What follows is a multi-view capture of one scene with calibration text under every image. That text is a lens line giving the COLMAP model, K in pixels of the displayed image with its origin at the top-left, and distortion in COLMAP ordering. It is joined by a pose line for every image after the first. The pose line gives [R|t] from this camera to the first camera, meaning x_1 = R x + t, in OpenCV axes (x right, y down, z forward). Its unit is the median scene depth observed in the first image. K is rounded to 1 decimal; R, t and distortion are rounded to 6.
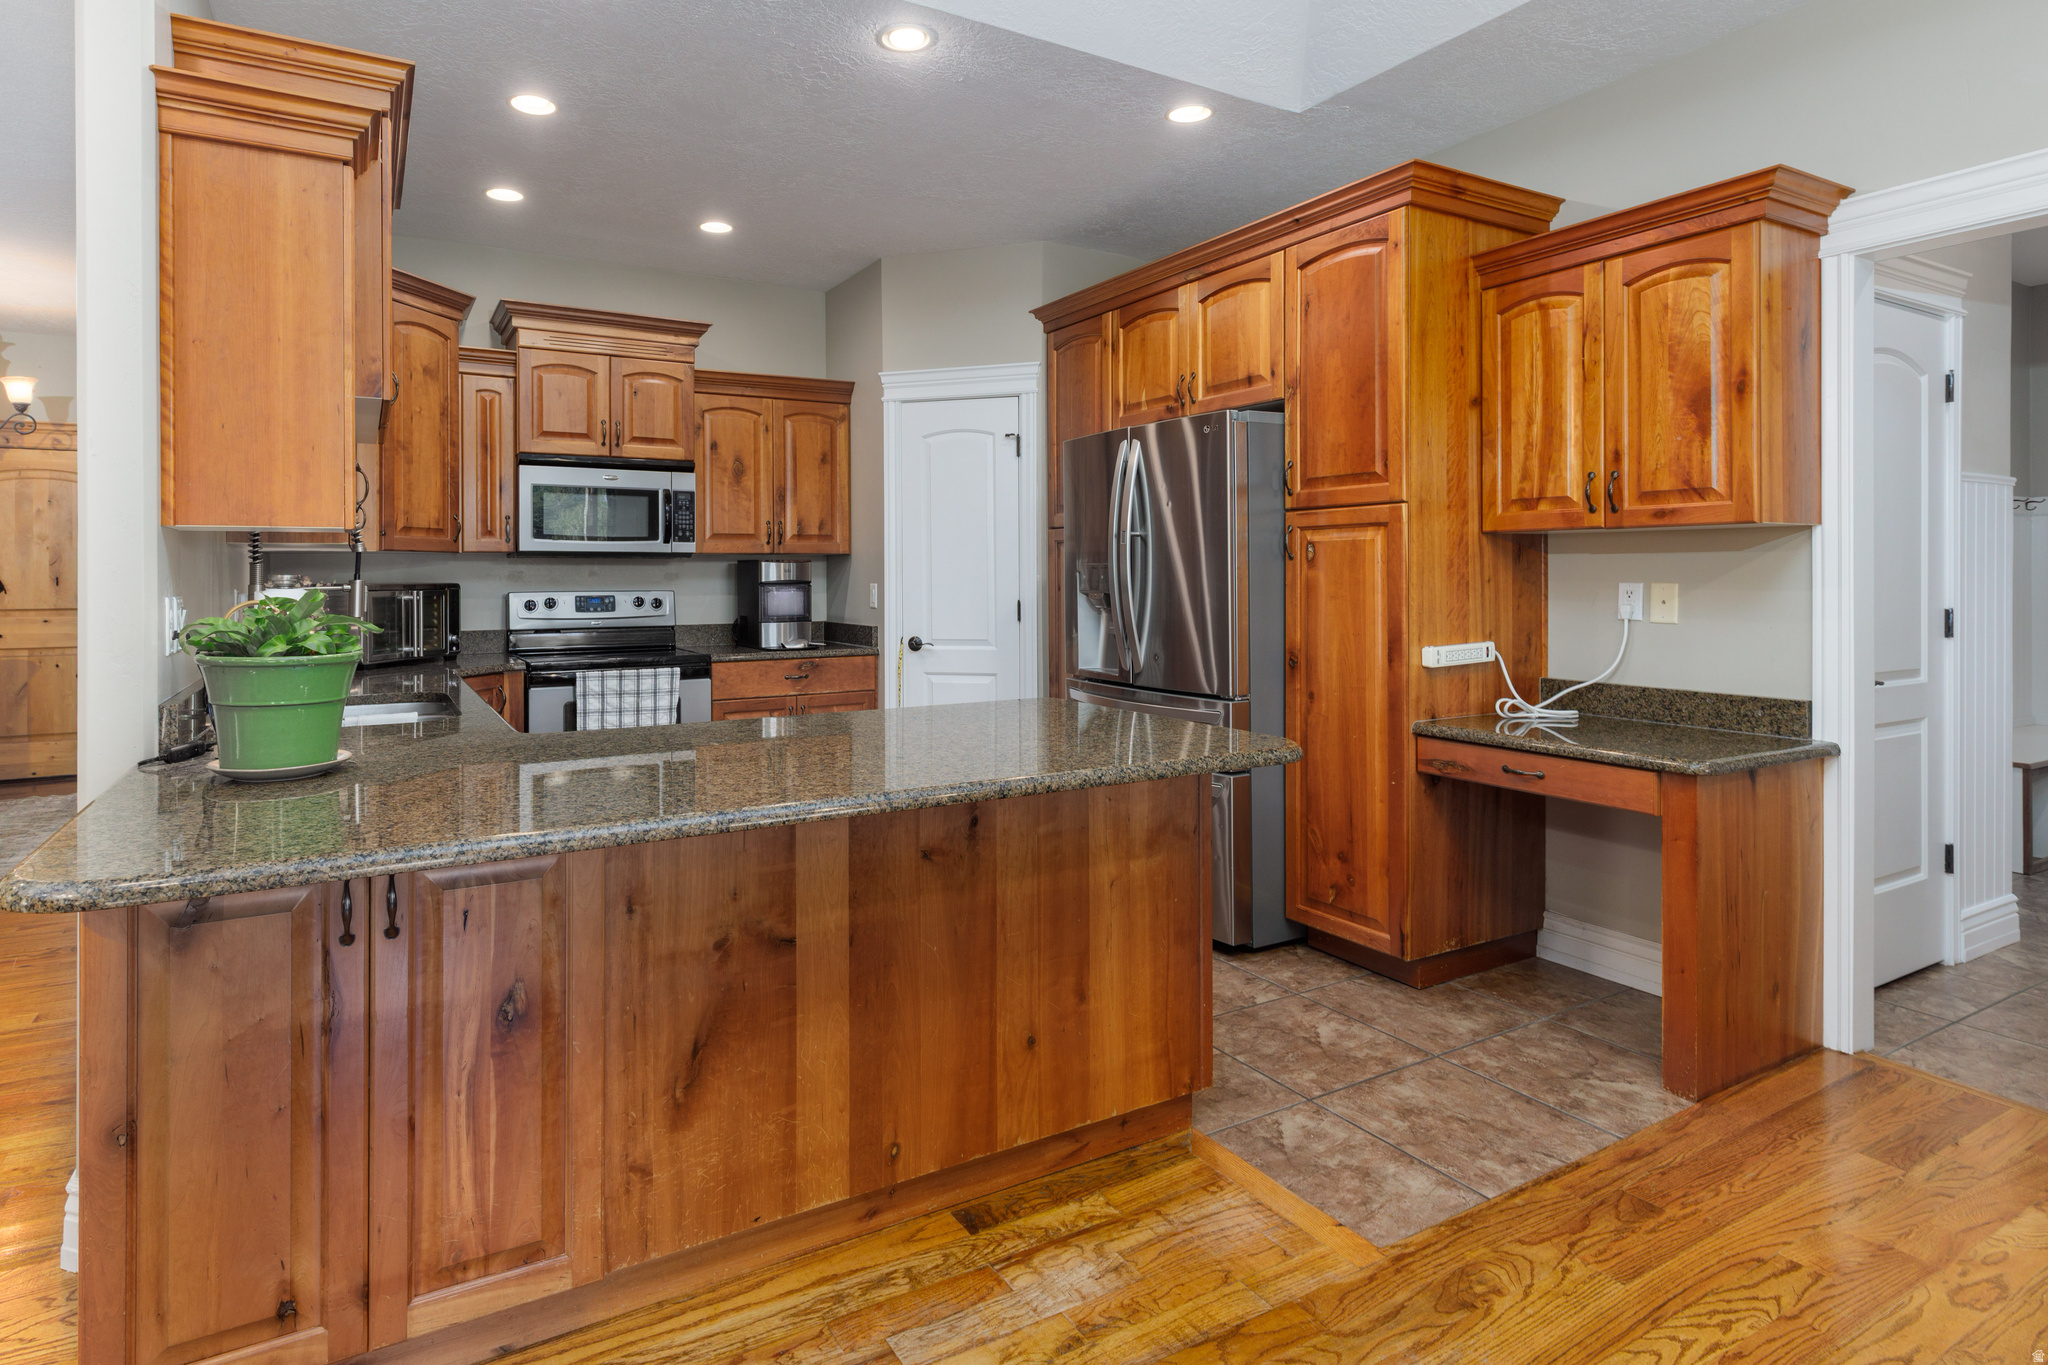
lens RADIAL K [[1107.8, 0, 1017.2], [0, 1107.8, 569.0], [0, 0, 1]] dist [-0.003922, -0.001544]
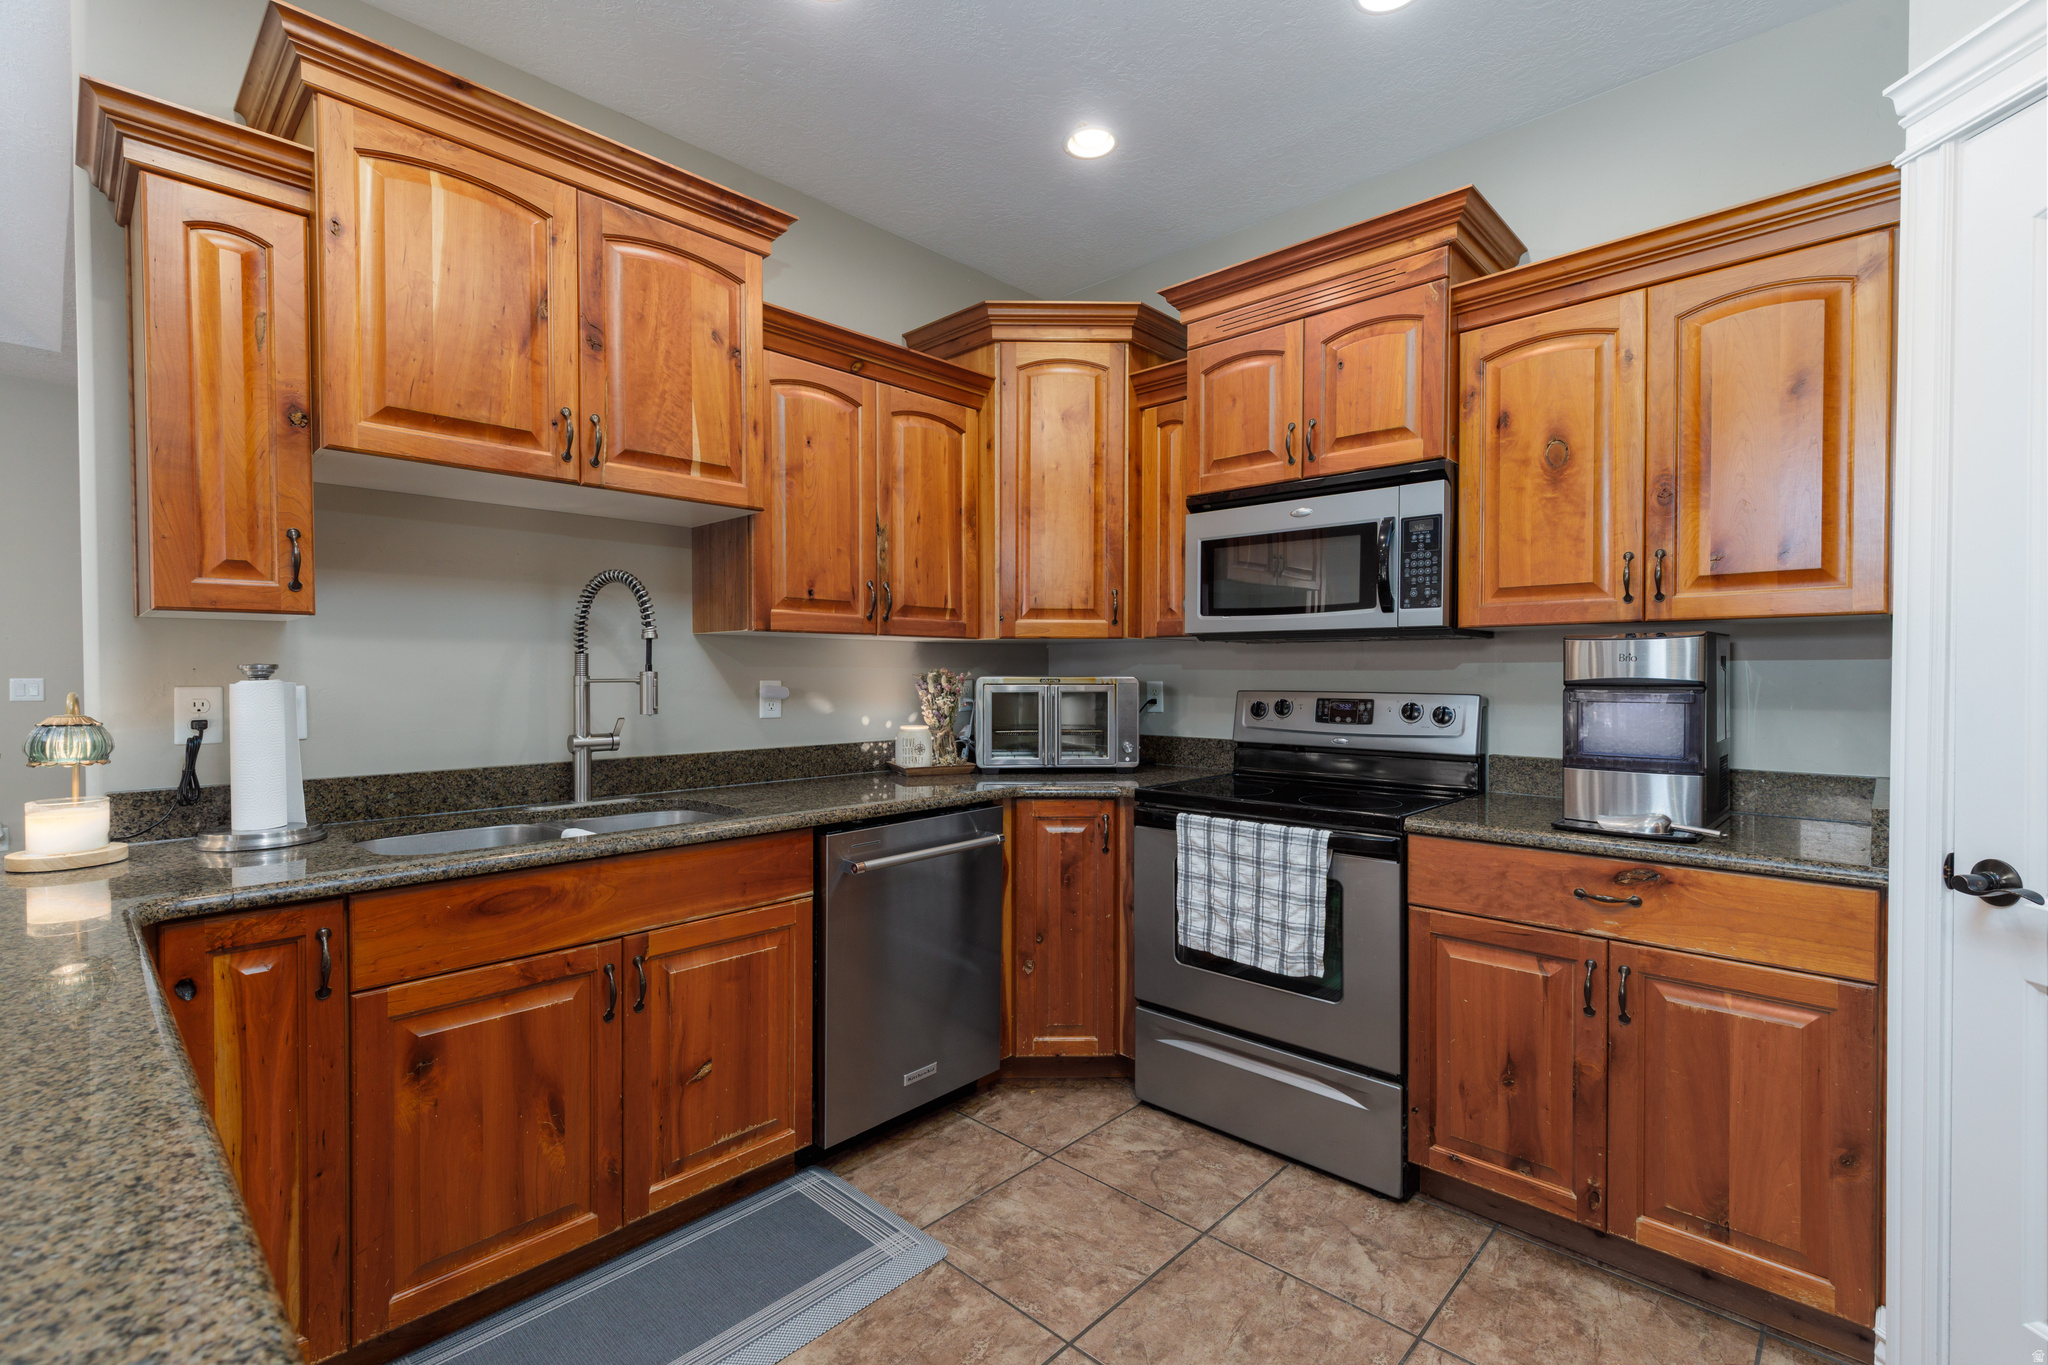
lens RADIAL K [[926.0, 0, 1024.0], [0, 926.0, 682.5], [0, 0, 1]] dist [0.002646, 0.000337]
pose [[0.228244, 0.014365, -0.973498, 0.107710], [0.001287, 0.999886, 0.015056, 0.006149], [0.973603, -0.004689, 0.228200, 0.698952]]
